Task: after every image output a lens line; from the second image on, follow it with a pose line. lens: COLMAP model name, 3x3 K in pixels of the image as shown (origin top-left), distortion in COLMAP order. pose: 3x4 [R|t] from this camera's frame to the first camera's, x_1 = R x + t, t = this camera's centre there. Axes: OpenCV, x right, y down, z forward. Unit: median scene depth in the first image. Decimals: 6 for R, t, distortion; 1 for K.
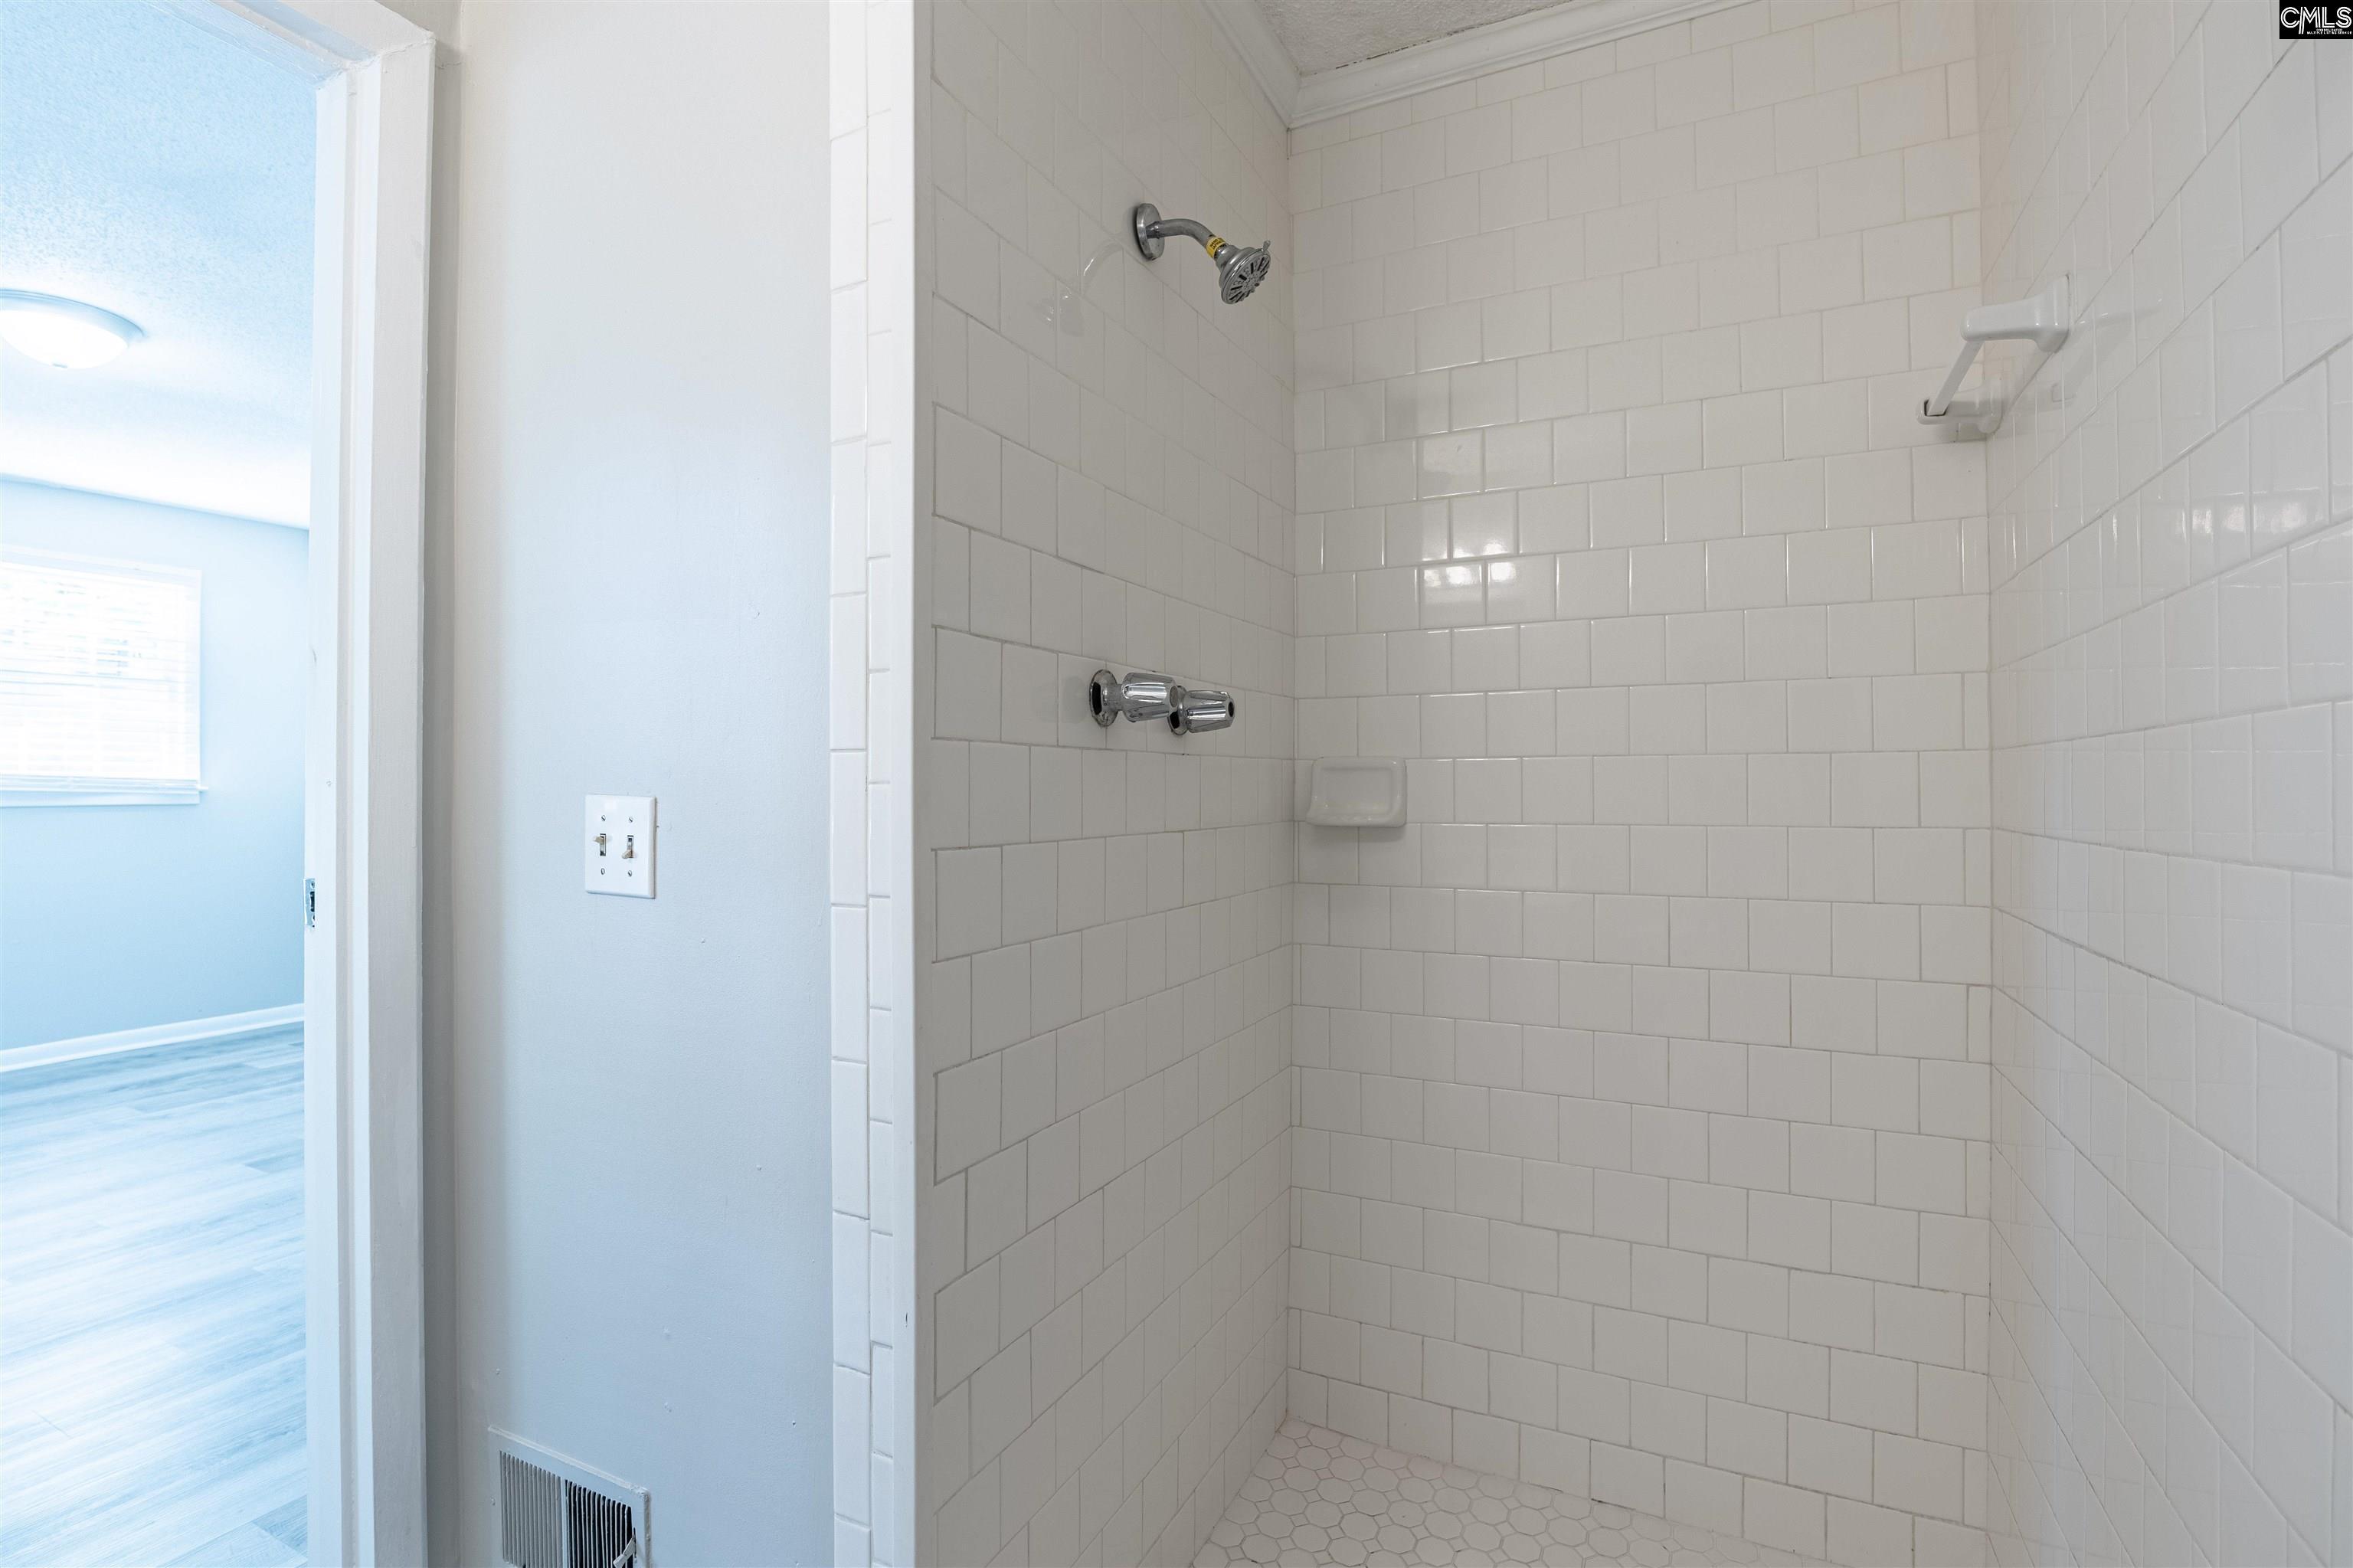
lens RADIAL K [[1090.4, 0, 1176.7], [0, 1090.4, 777.5], [0, 0, 1]] dist [-0.022305, 0.001502]
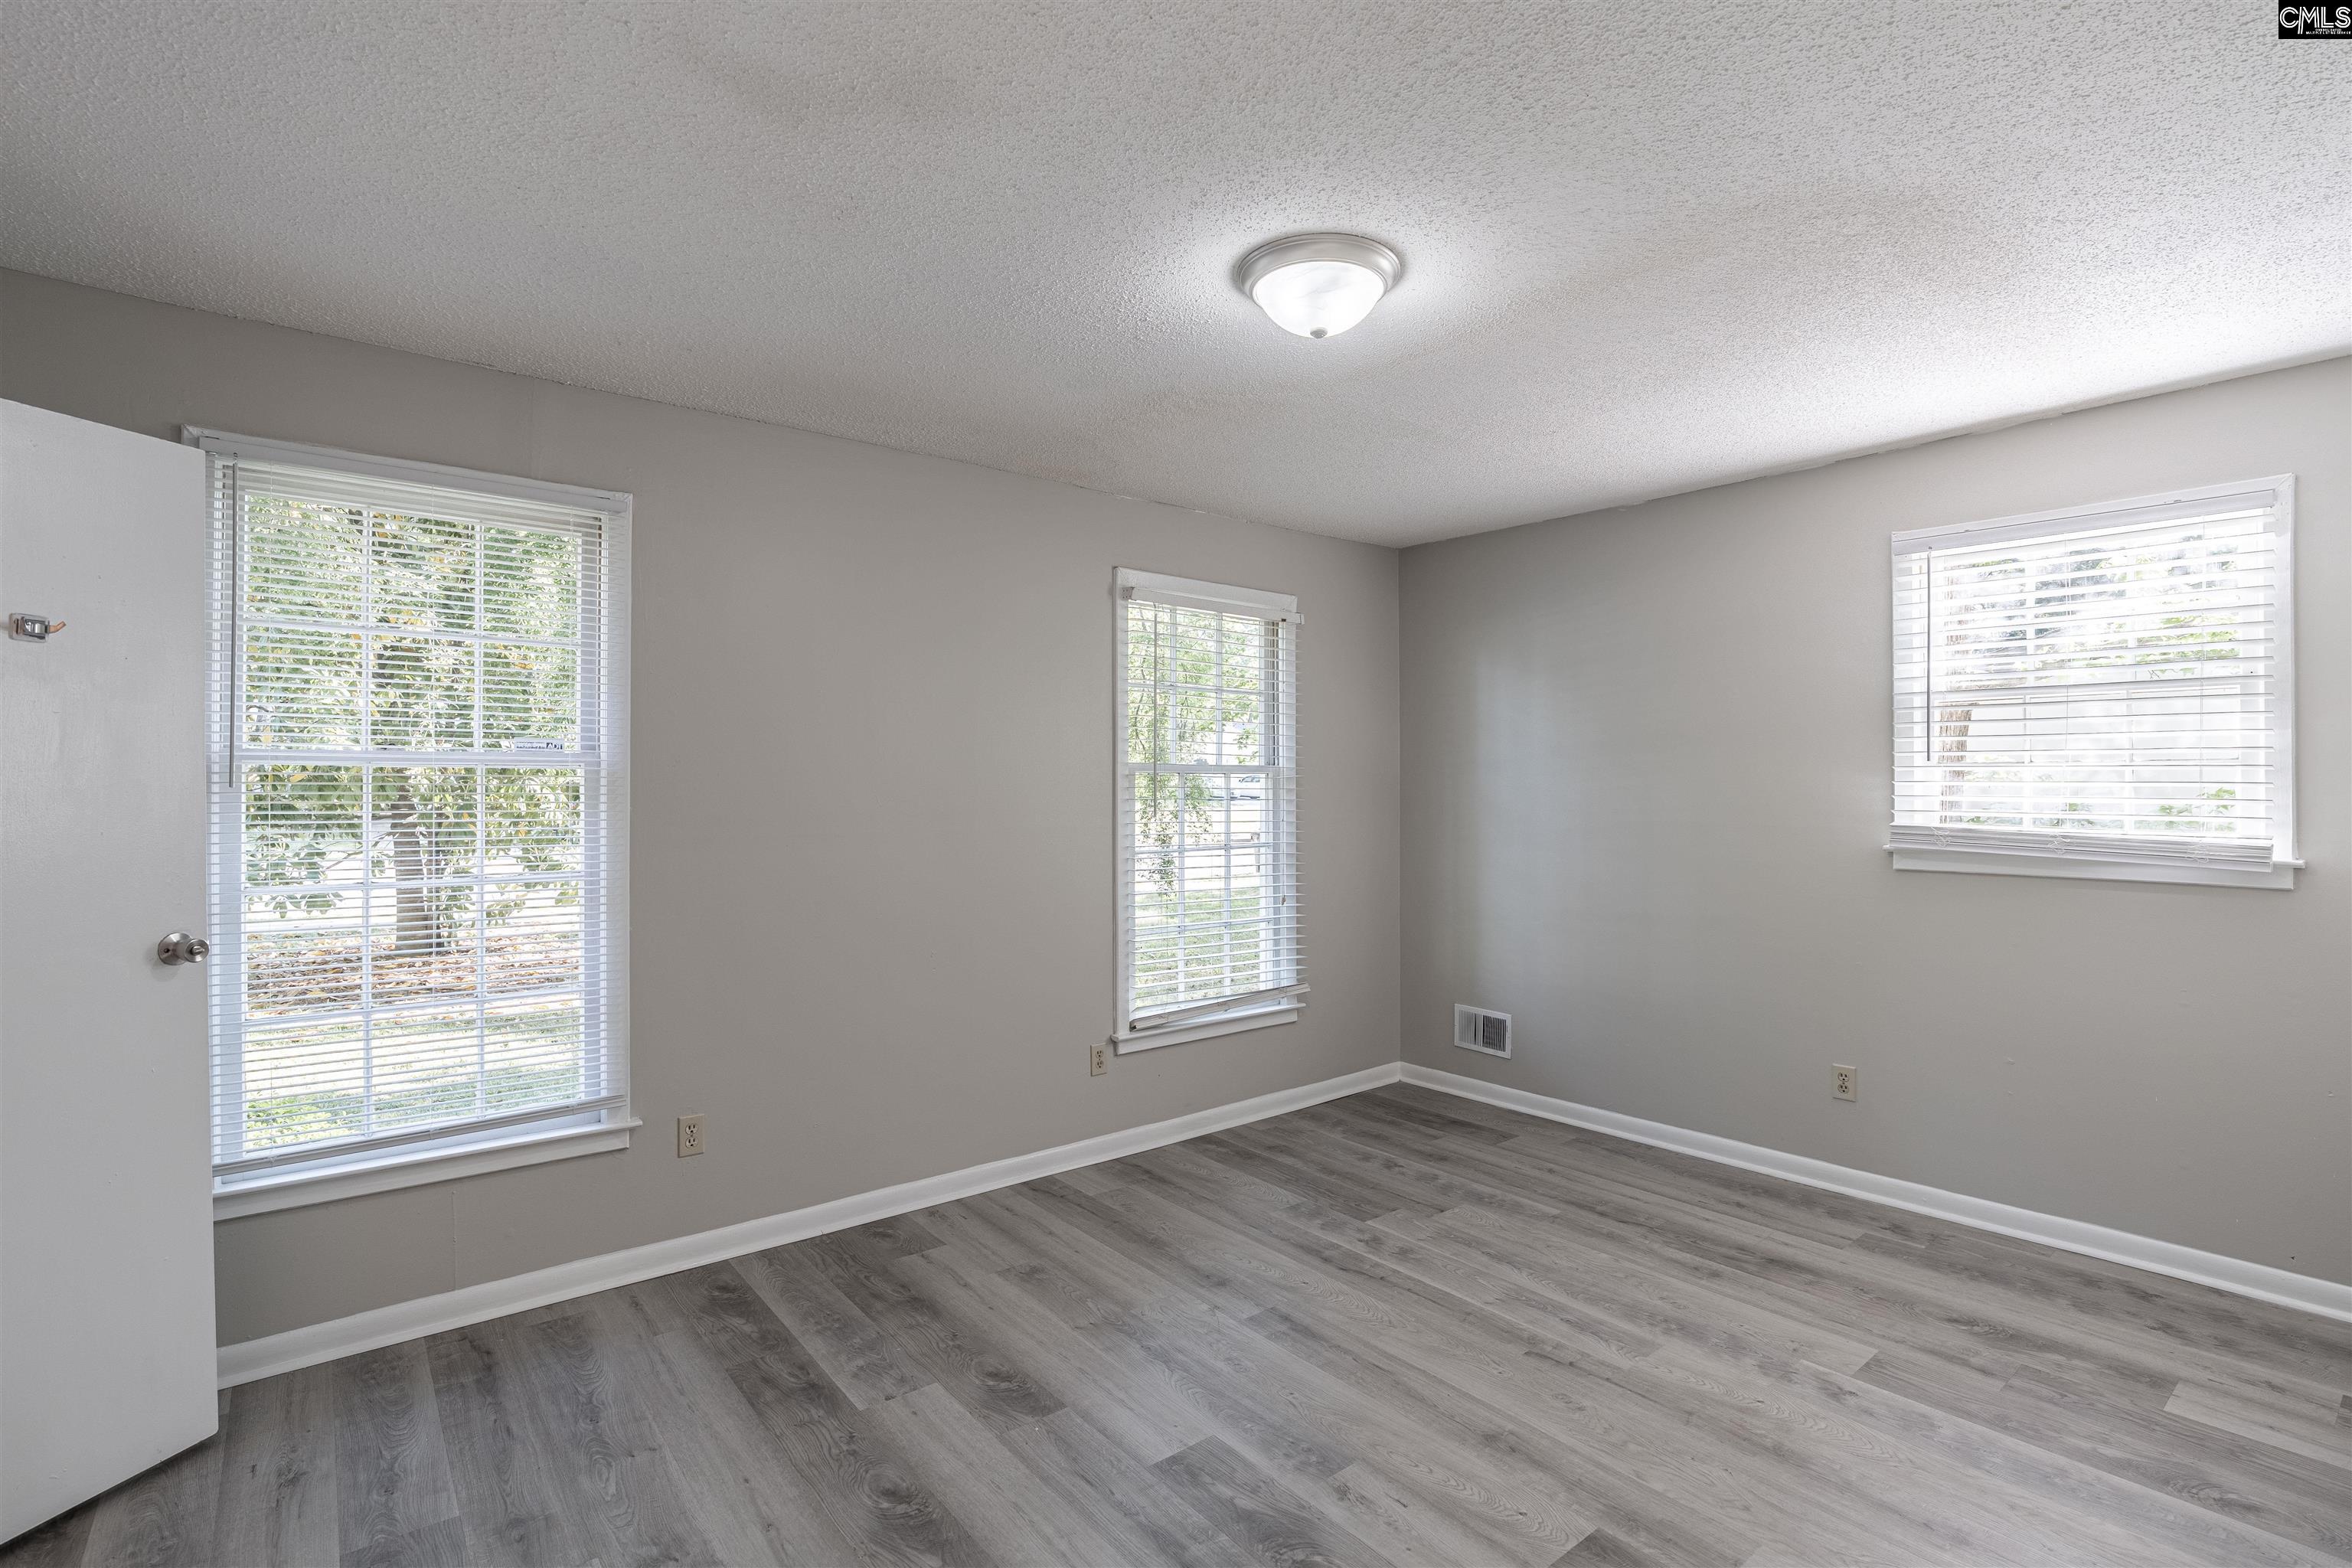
lens RADIAL K [[1089.9, 0, 1176.2], [0, 1089.9, 777.5], [0, 0, 1]] dist [-0.022305, 0.001502]
pose [[-0.424199, 0.000033, -0.905569, -0.168752], [0.005348, 0.999983, -0.002469, -0.037738], [0.905553, -0.005890, -0.424192, 0.736517]]
